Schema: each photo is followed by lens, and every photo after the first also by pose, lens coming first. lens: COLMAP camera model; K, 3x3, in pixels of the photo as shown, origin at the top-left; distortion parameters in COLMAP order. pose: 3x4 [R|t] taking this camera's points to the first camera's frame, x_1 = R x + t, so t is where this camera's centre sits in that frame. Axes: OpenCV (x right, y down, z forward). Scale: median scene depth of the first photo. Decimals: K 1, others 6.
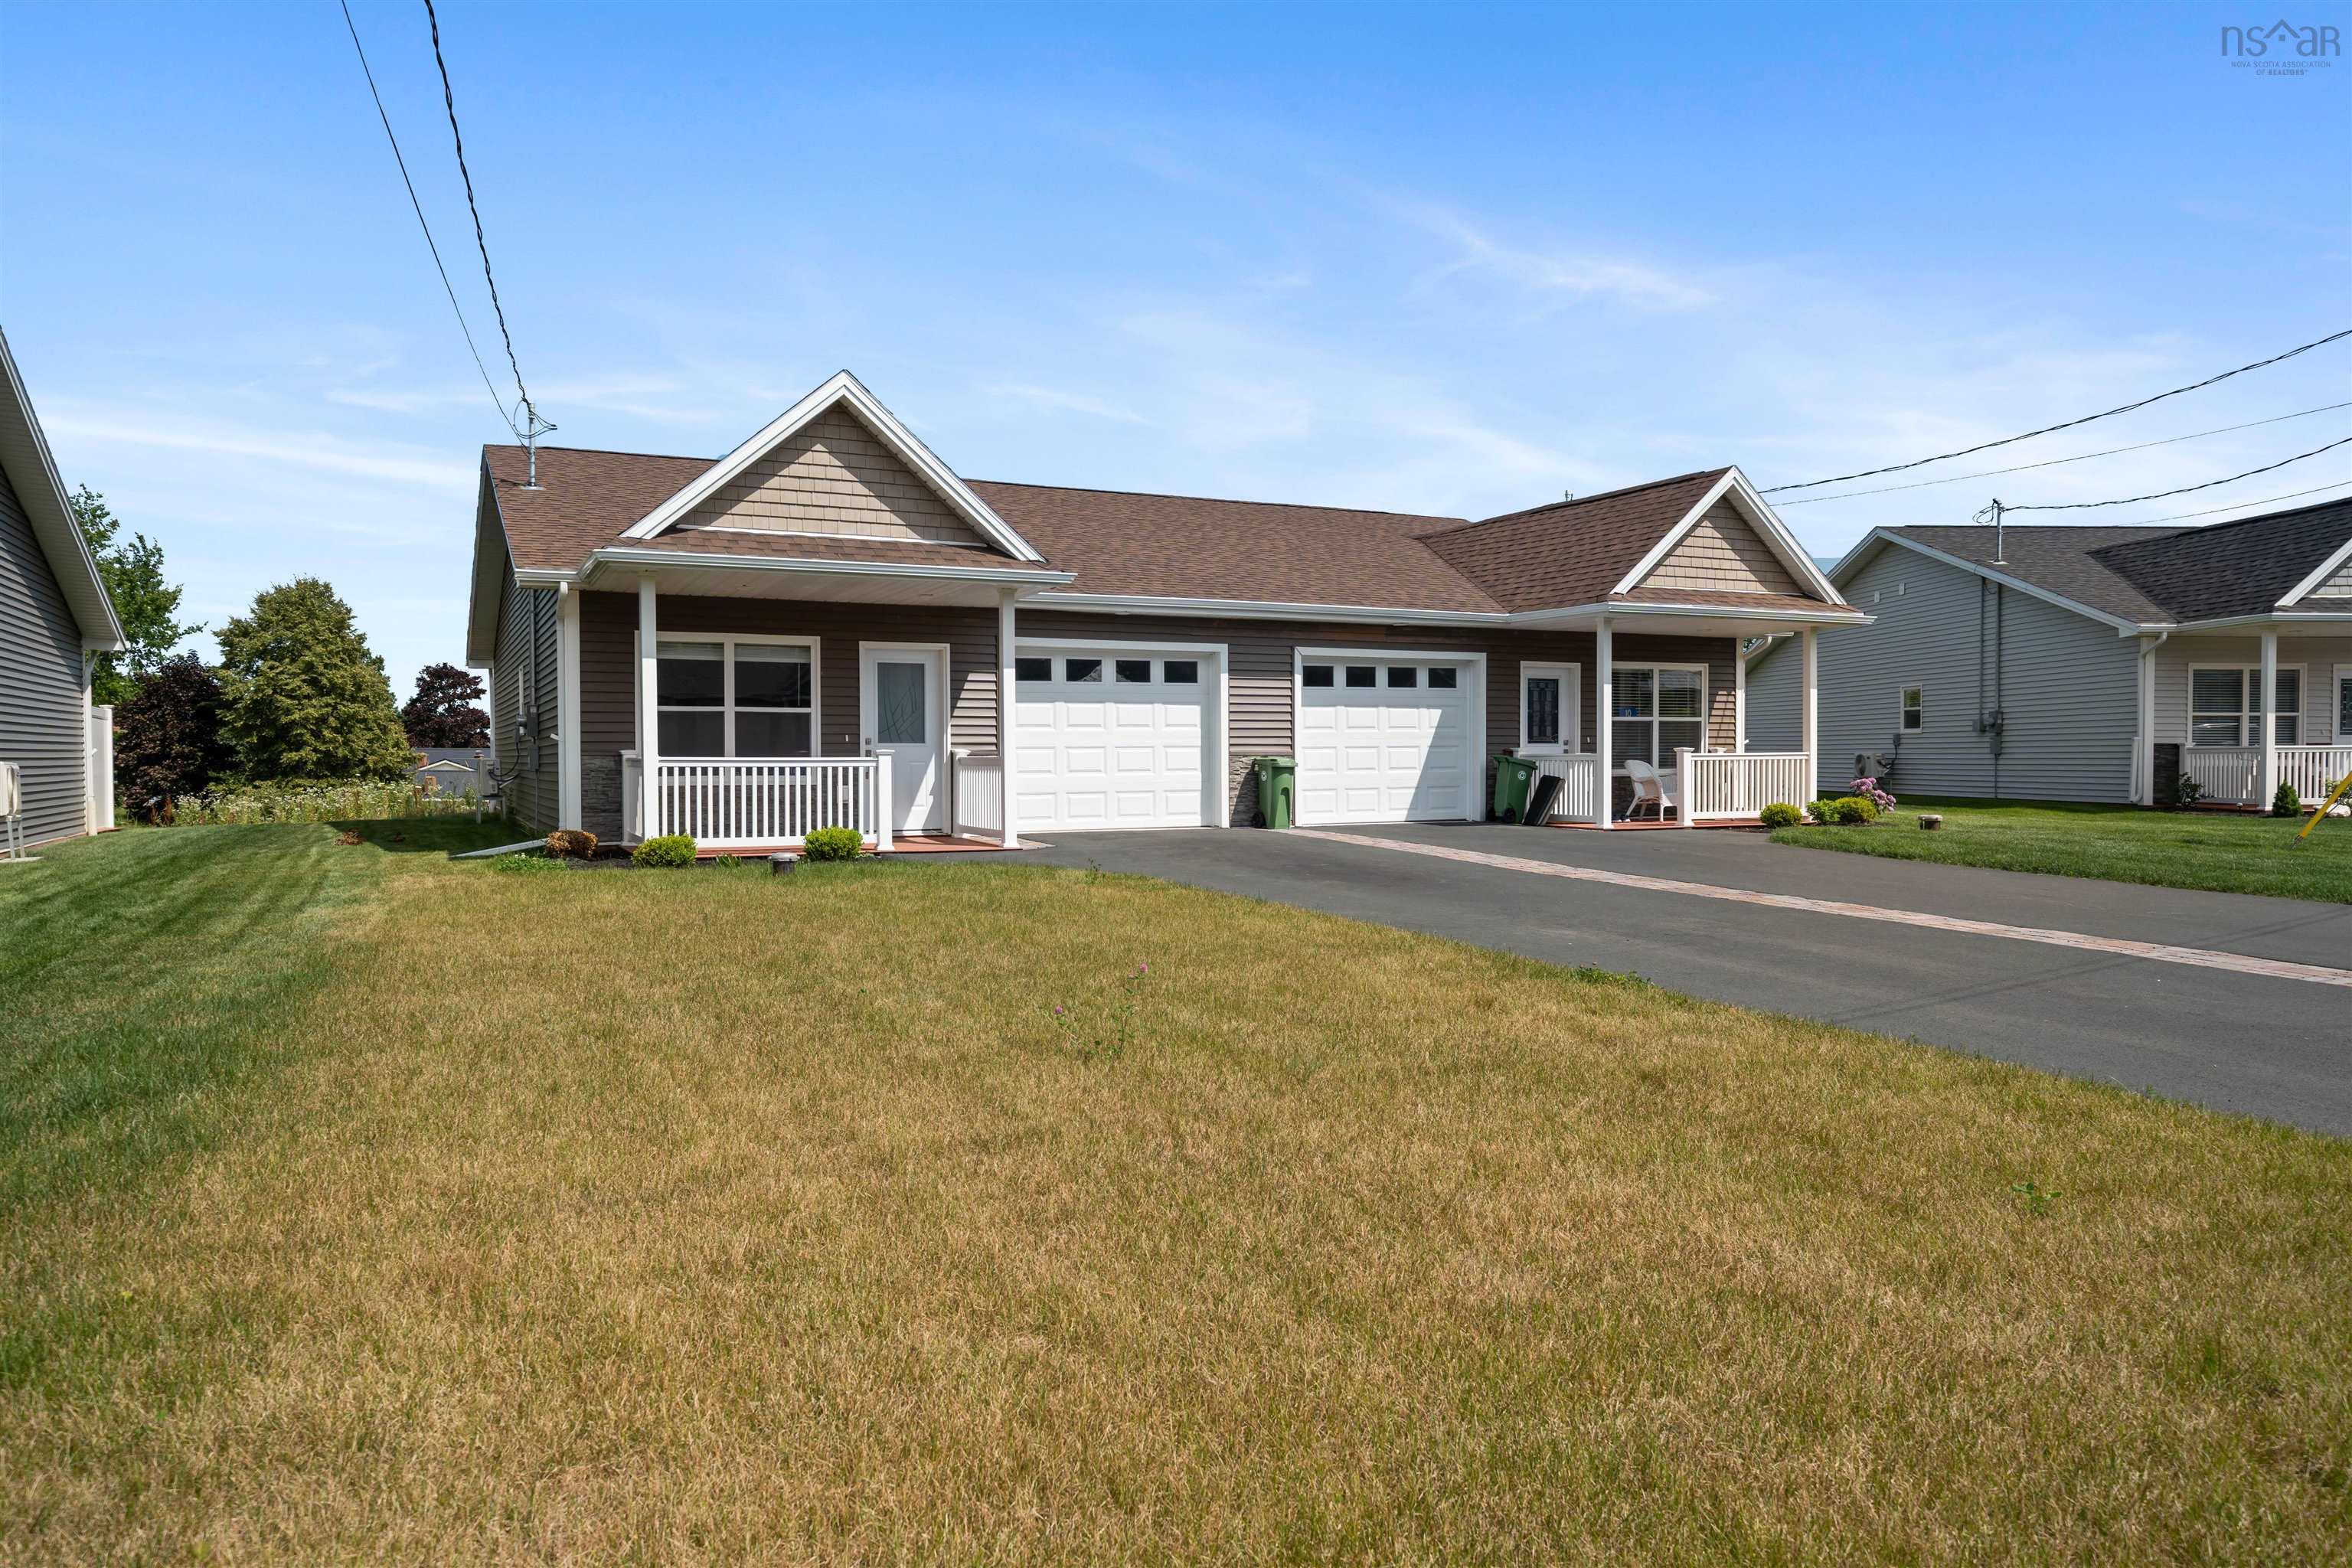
lens RADIAL K [[1577.3, 0, 1176.0], [0, 1577.3, 784.0], [0, 0, 1]] dist [0.006189, 0.000739]
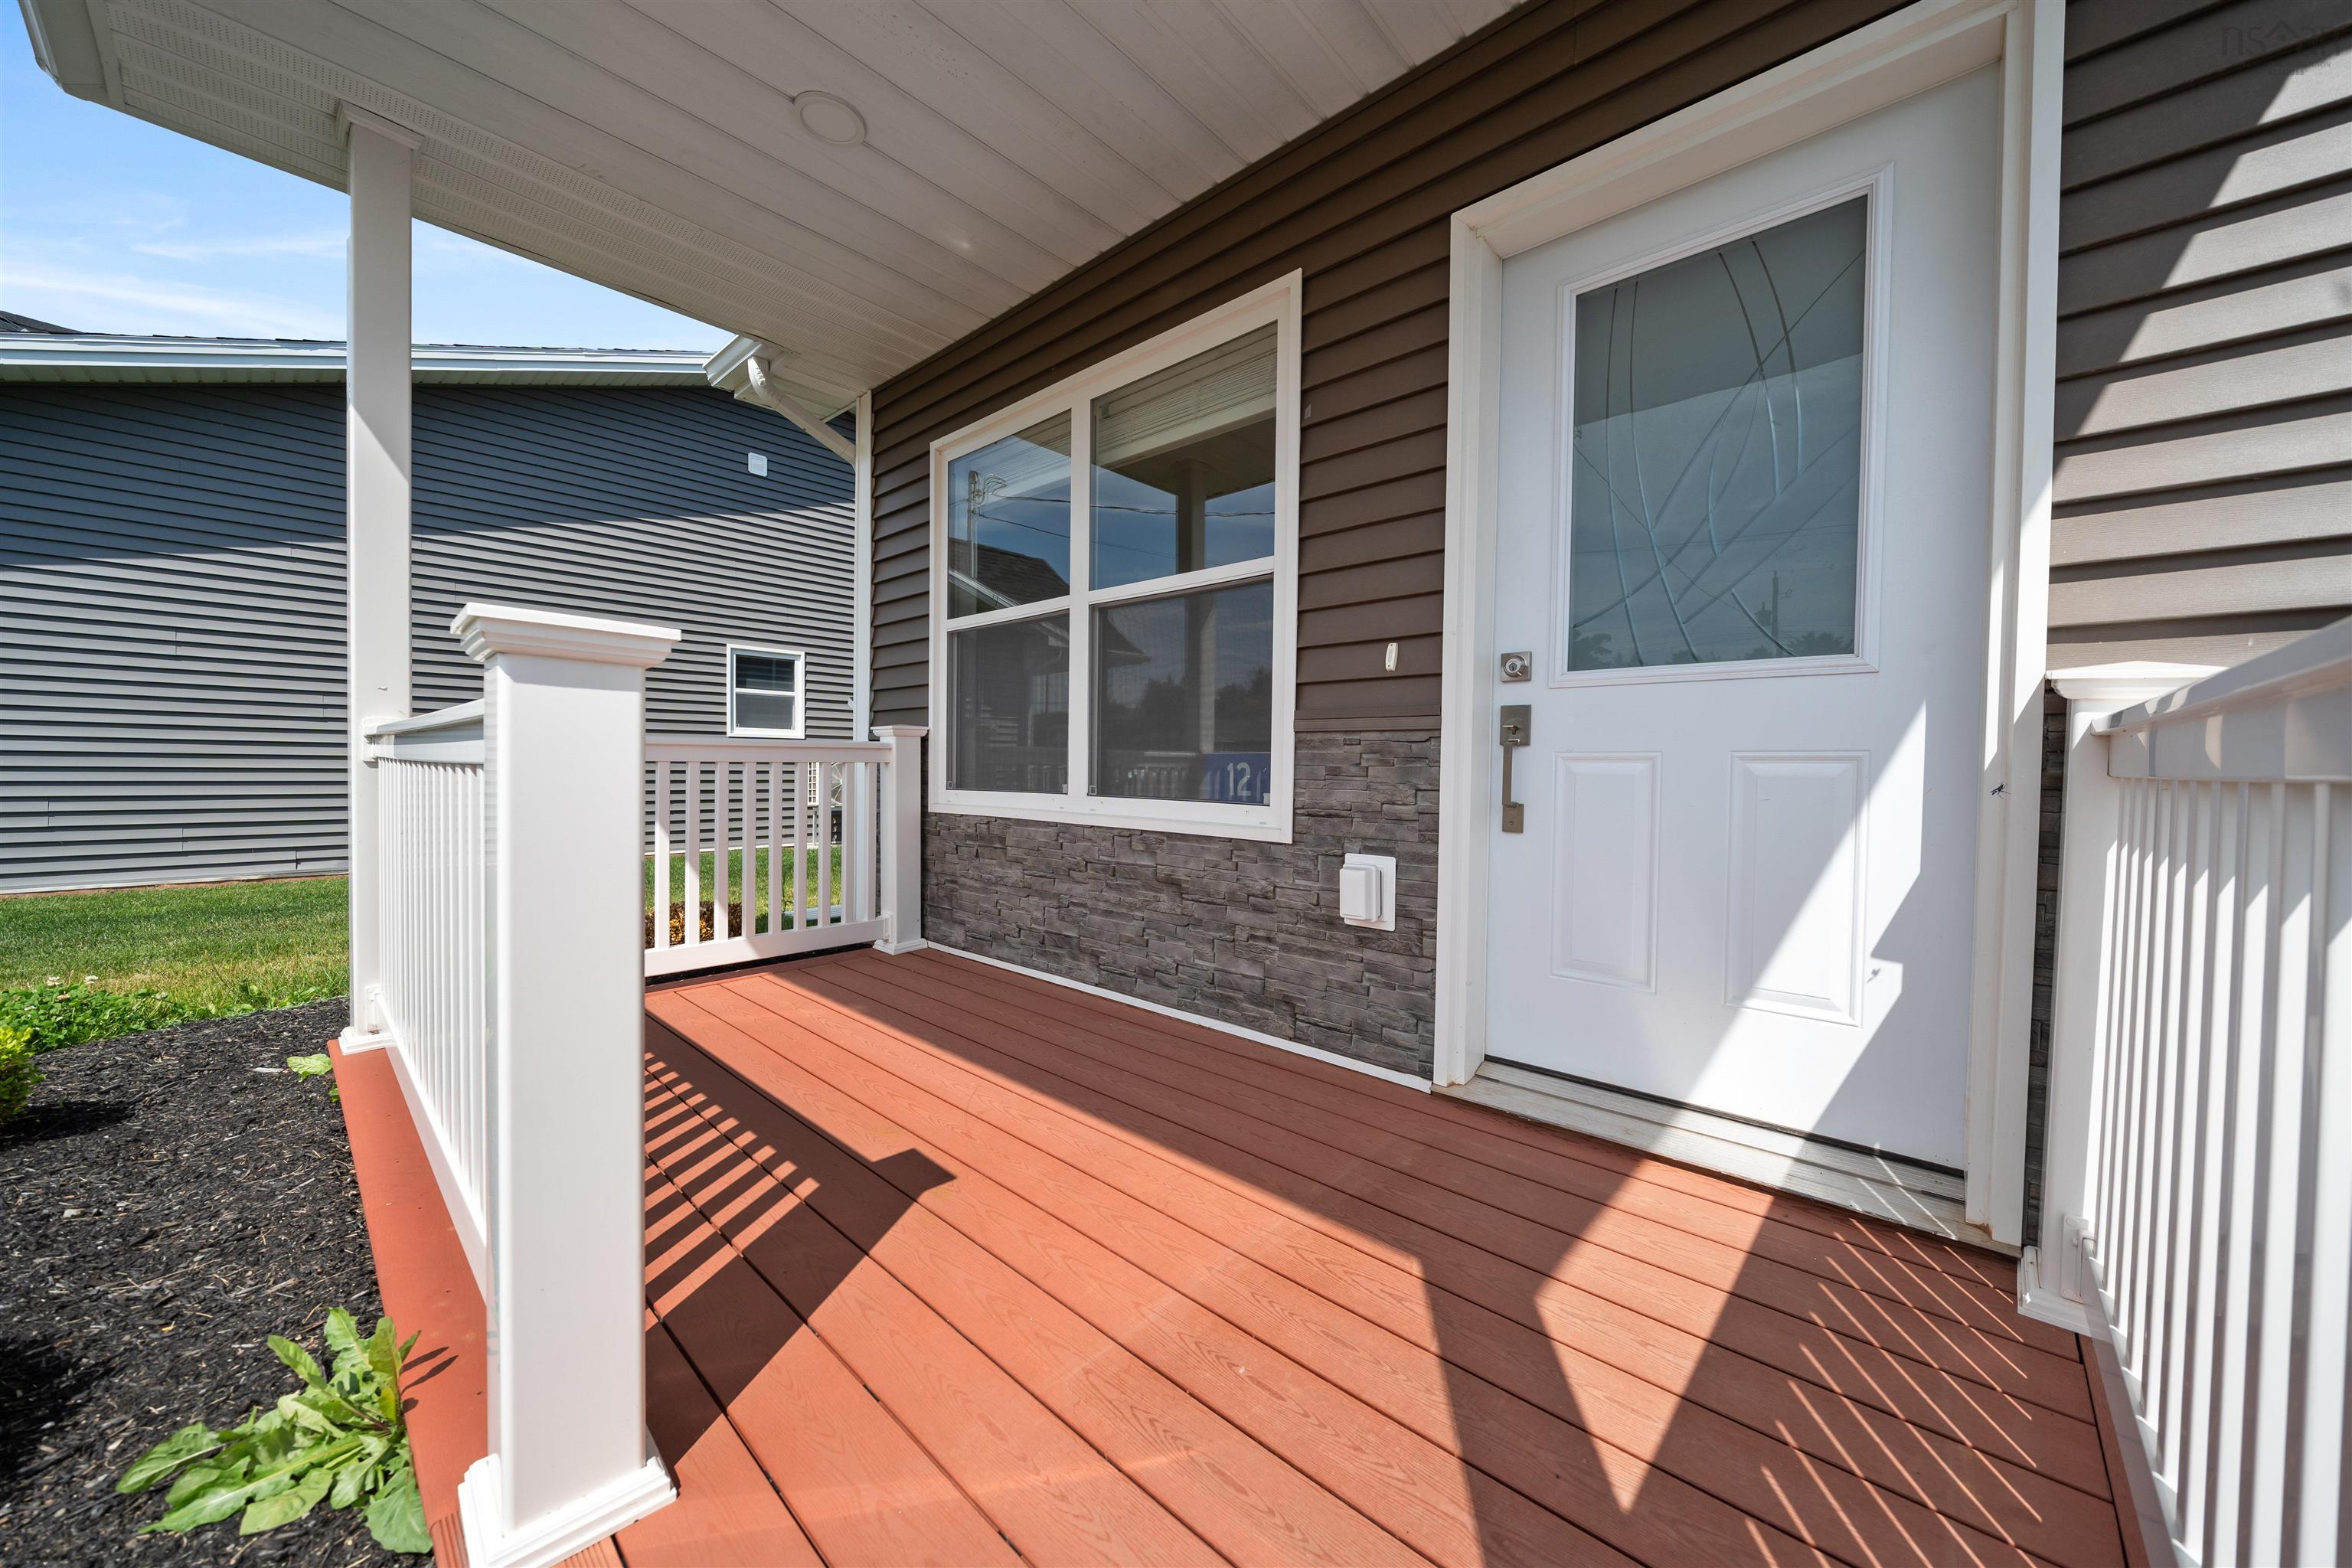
lens RADIAL K [[834.9, 0, 1176.0], [0, 834.9, 784.0], [0, 0, 1]] dist [0.000004, -0.000057]
pose [[0.356517, 0.022639, -0.934015, -0.101770], [-0.034723, 0.999337, 0.010968, -0.009971], [0.933644, 0.028522, 0.357066, 0.917560]]
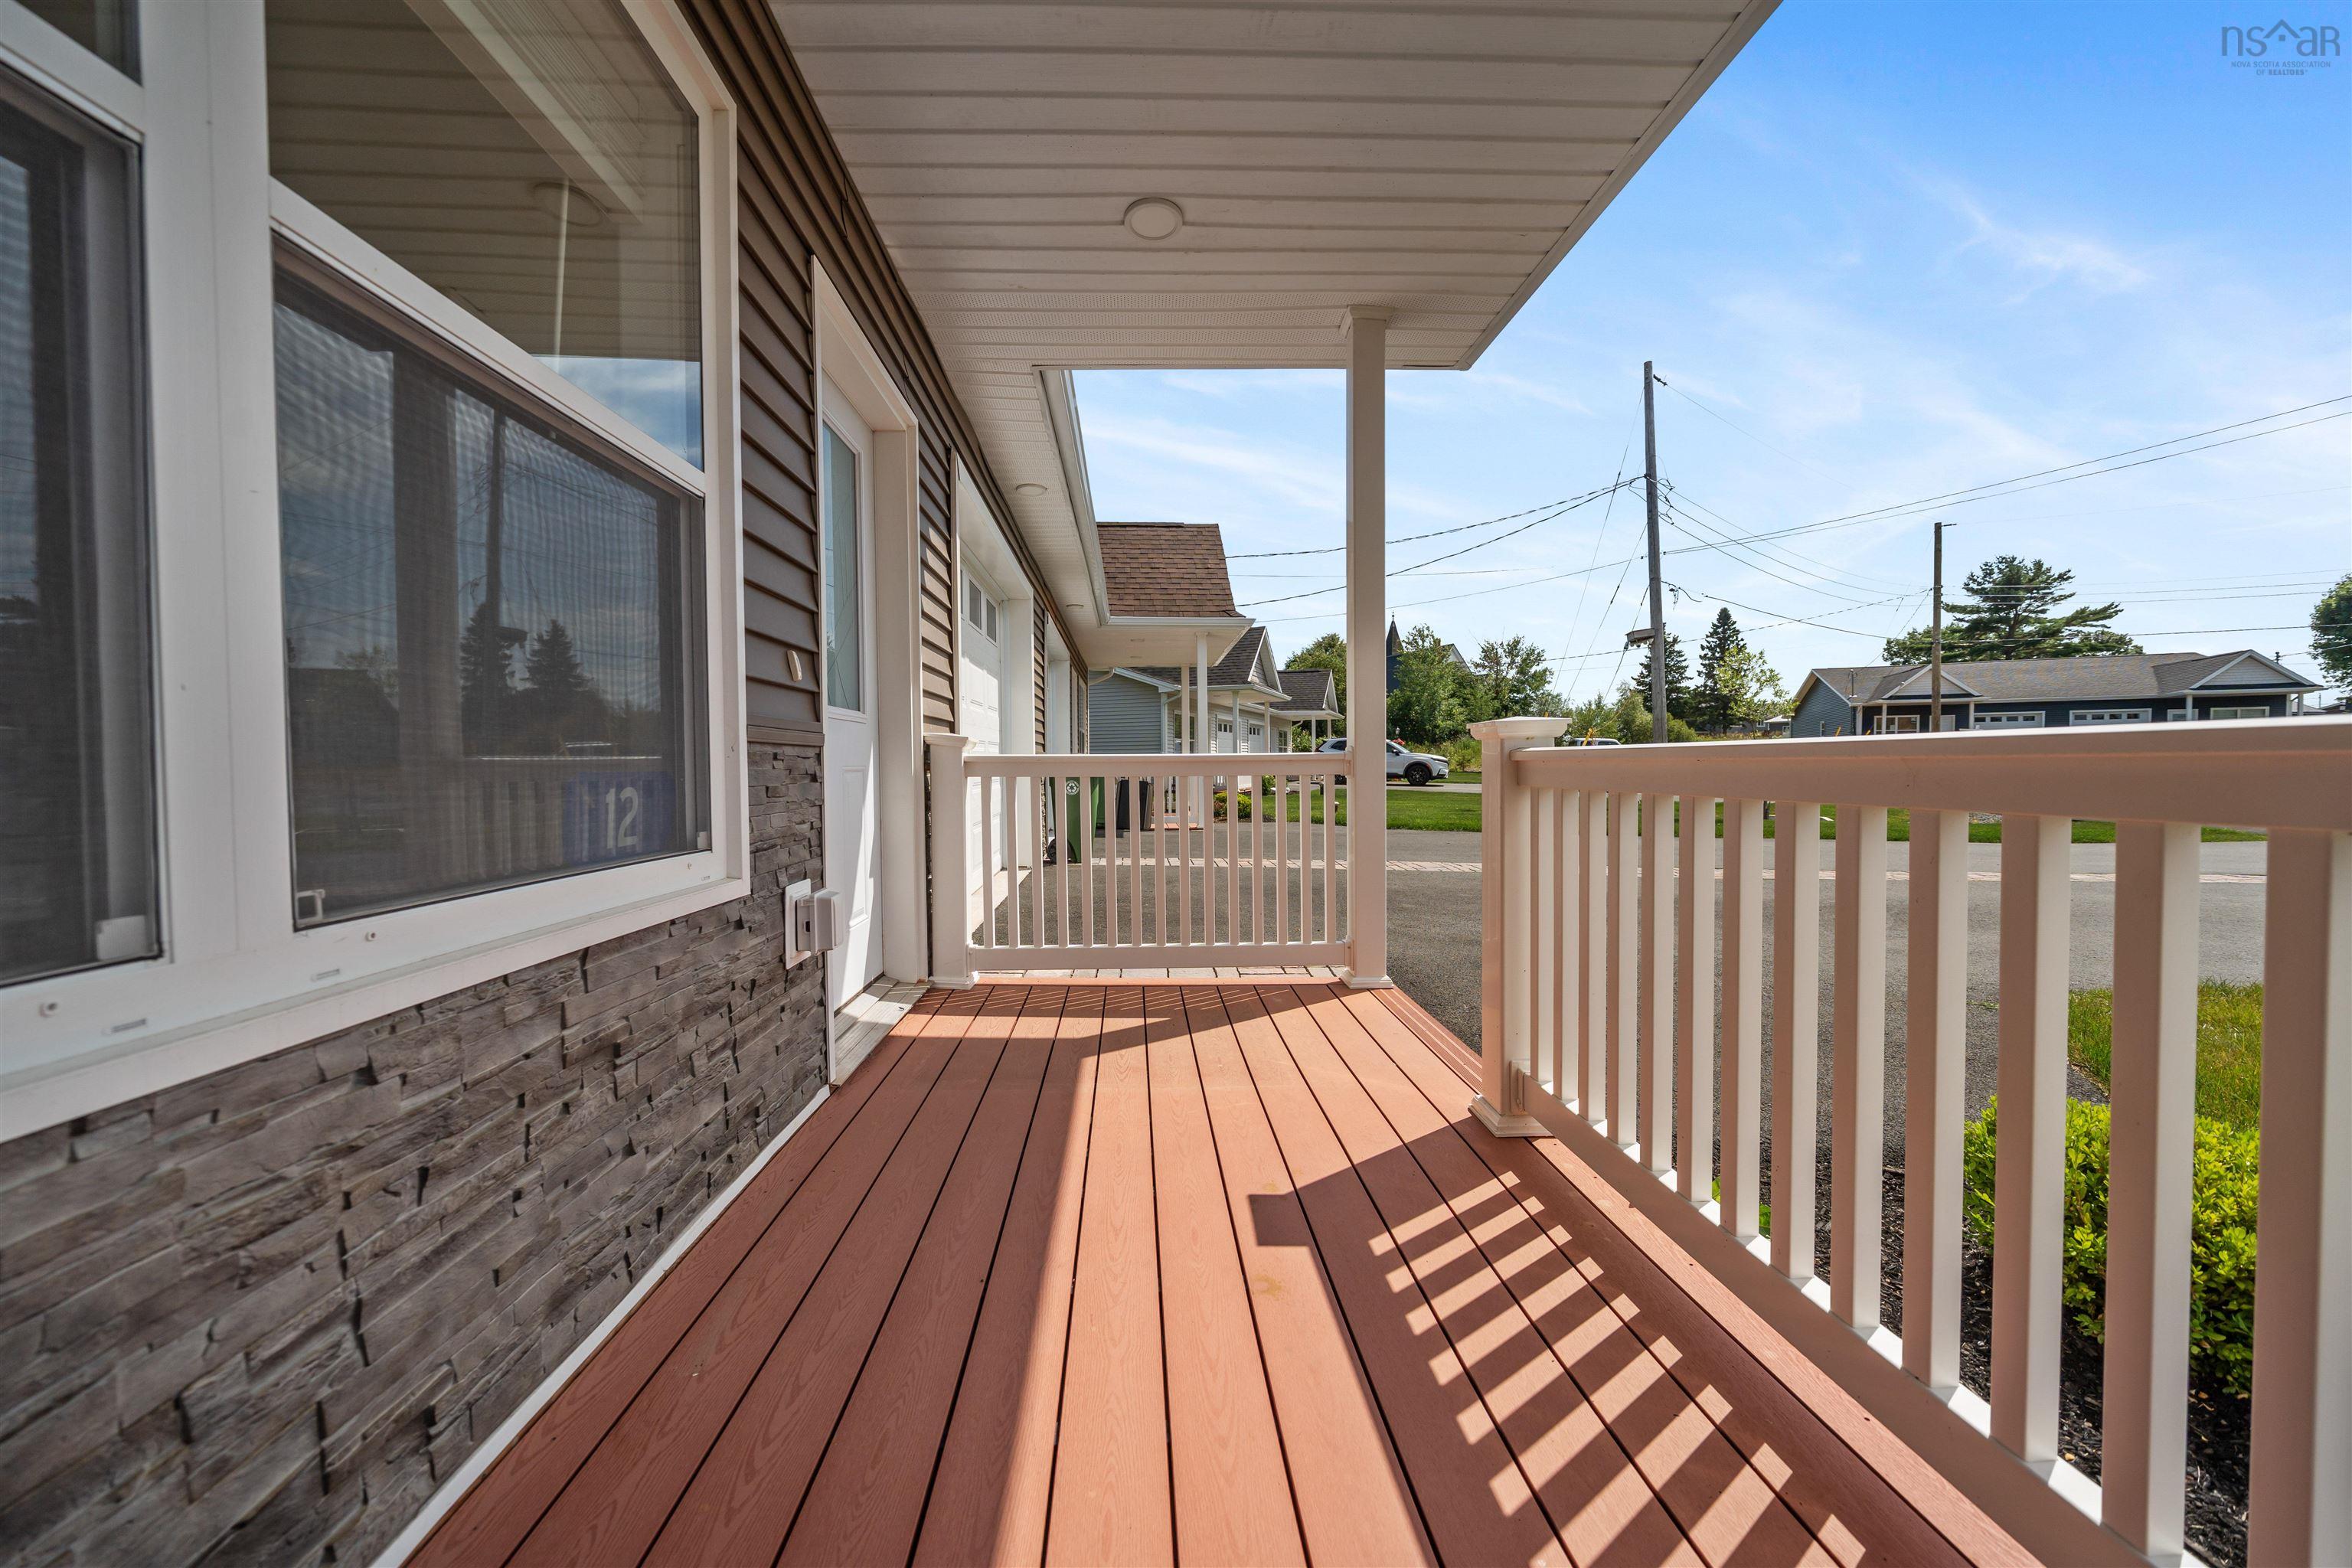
lens RADIAL K [[834.9, 0, 1176.0], [0, 834.9, 784.0], [0, 0, 1]] dist [0.000004, -0.000057]
pose [[0.395922, -0.026332, 0.917907, -0.289359], [0.028915, 0.999451, 0.016200, -0.012658], [-0.917829, 0.020128, 0.396466, 0.897821]]
